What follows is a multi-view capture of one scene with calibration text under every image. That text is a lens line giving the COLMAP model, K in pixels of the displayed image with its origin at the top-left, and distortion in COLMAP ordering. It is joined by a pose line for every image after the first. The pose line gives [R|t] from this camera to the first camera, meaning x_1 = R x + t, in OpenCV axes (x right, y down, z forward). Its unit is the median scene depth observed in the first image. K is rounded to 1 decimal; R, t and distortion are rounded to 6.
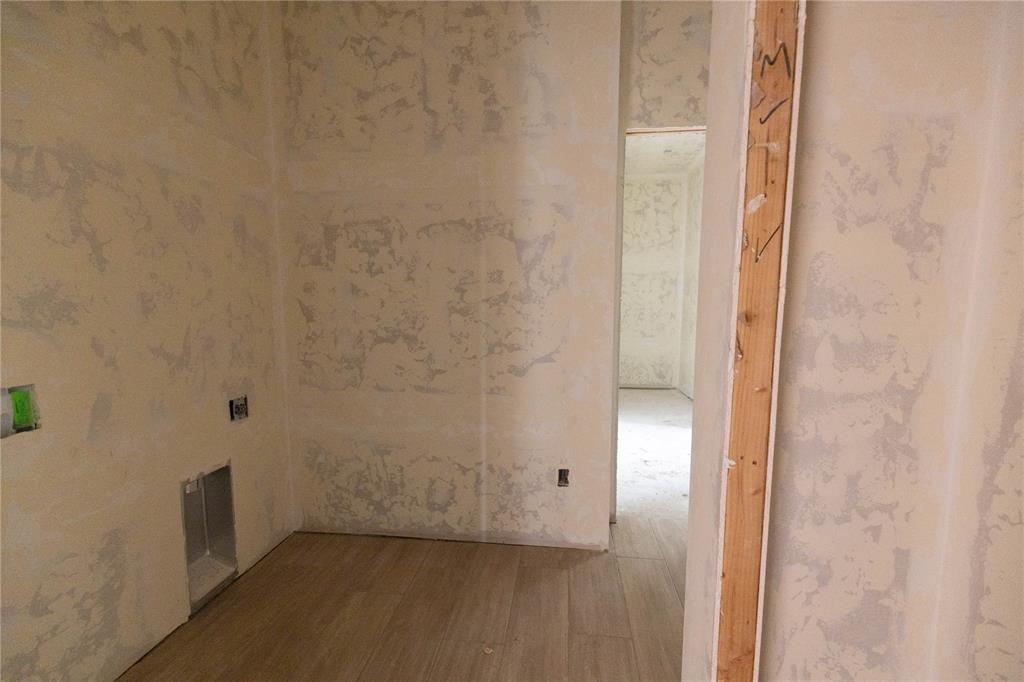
lens RADIAL K [[452.8, 0, 513.3], [0, 452.8, 346.6], [0, 0, 1]] dist [0.002344, 0.000053]
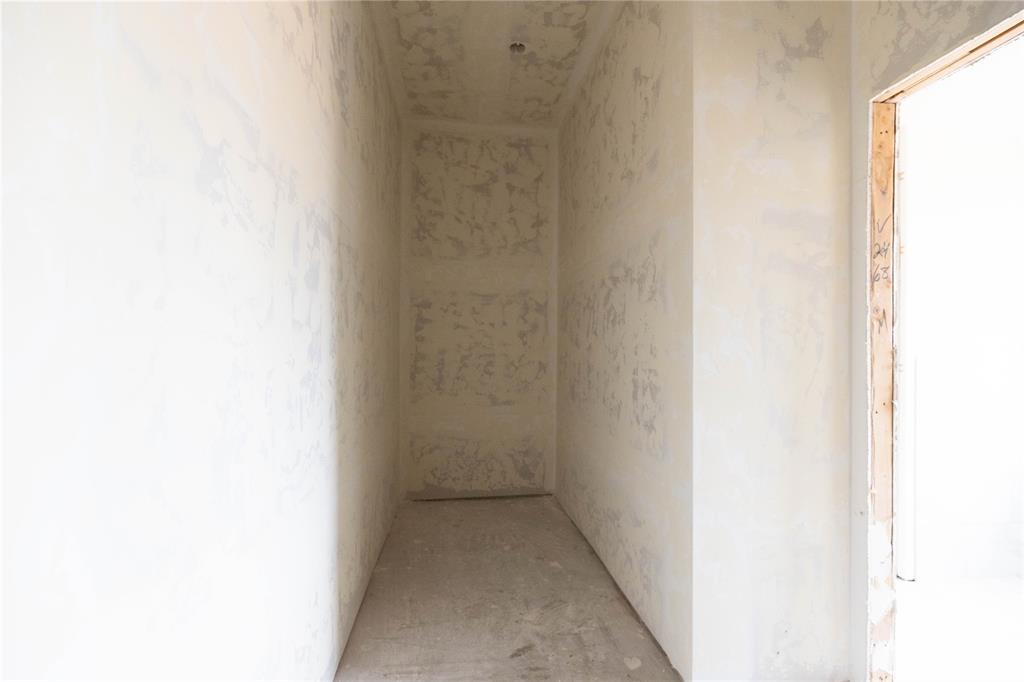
lens RADIAL K [[452.8, 0, 511.6], [0, 452.8, 342.5], [0, 0, 1]] dist [0.002344, 0.000053]
pose [[0.970564, 0.001691, 0.240837, 0.176338], [0.023692, 0.994455, -0.102462, -0.040804], [-0.239675, 0.105152, 0.965142, 0.452061]]
